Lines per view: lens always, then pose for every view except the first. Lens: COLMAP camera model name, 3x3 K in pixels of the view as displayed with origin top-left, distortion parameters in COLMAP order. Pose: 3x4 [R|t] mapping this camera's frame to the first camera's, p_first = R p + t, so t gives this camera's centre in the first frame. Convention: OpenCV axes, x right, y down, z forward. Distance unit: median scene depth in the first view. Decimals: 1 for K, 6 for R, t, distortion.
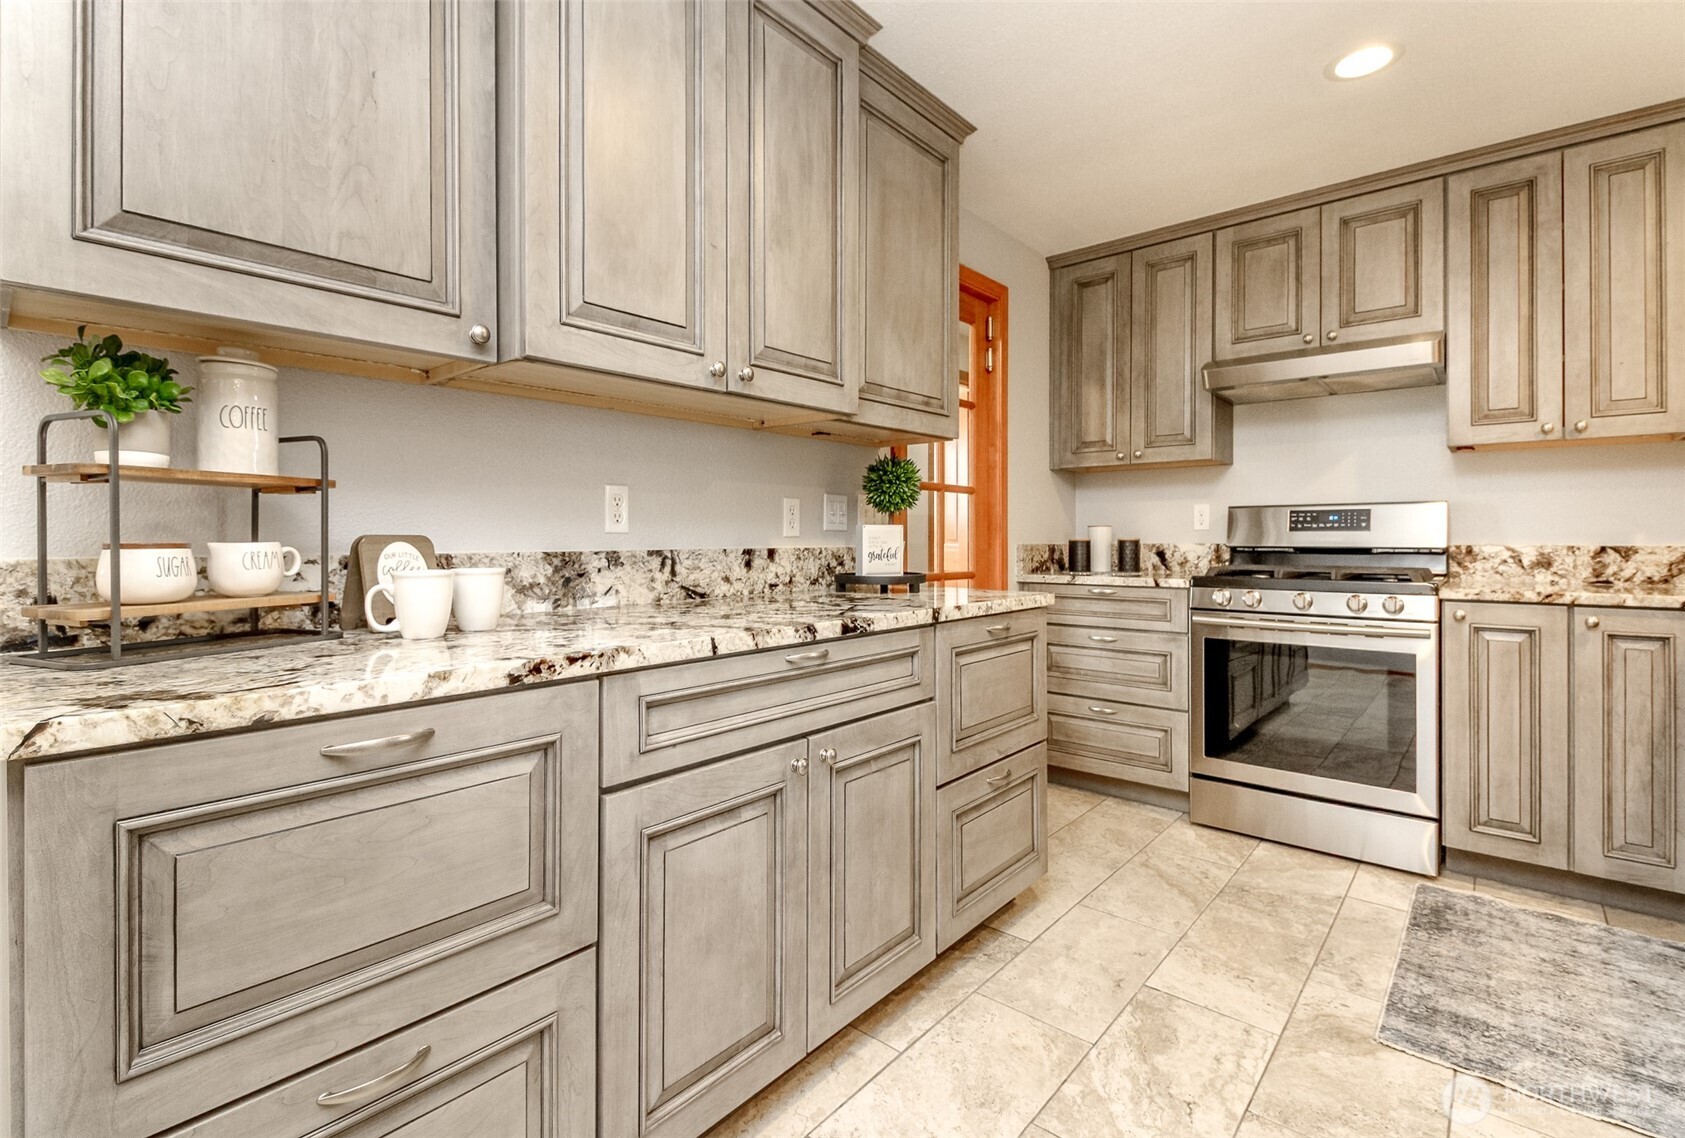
lens RADIAL K [[777.3, 0, 823.5], [0, 777.3, 535.3], [0, 0, 1]] dist [0.013949, -0.009419]
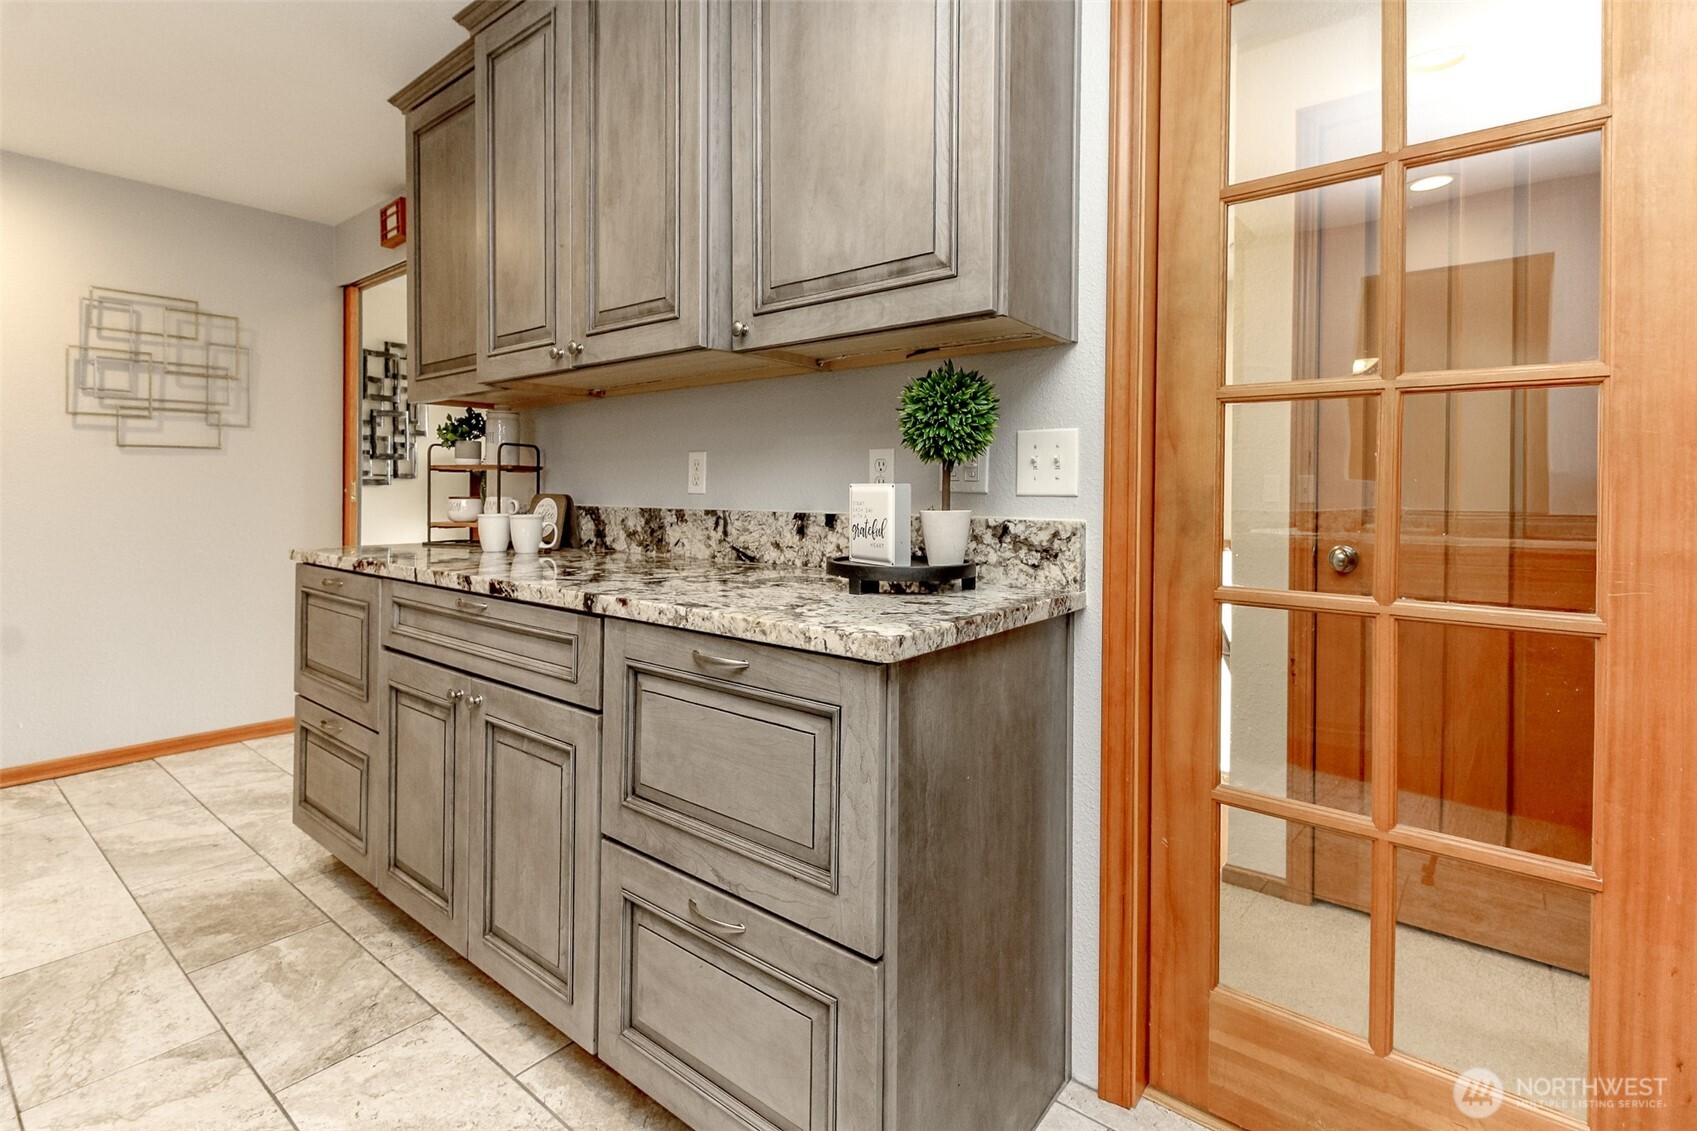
lens RADIAL K [[764.5, 0, 847.0], [0, 764.5, 493.7], [0, 0, 1]] dist [0.000371, -0.000034]
pose [[0.062482, 0.002165, -0.998044, 0.777359], [-0.007106, 0.999973, 0.001724, -0.005846], [0.998021, 0.006984, 0.062495, 1.031746]]
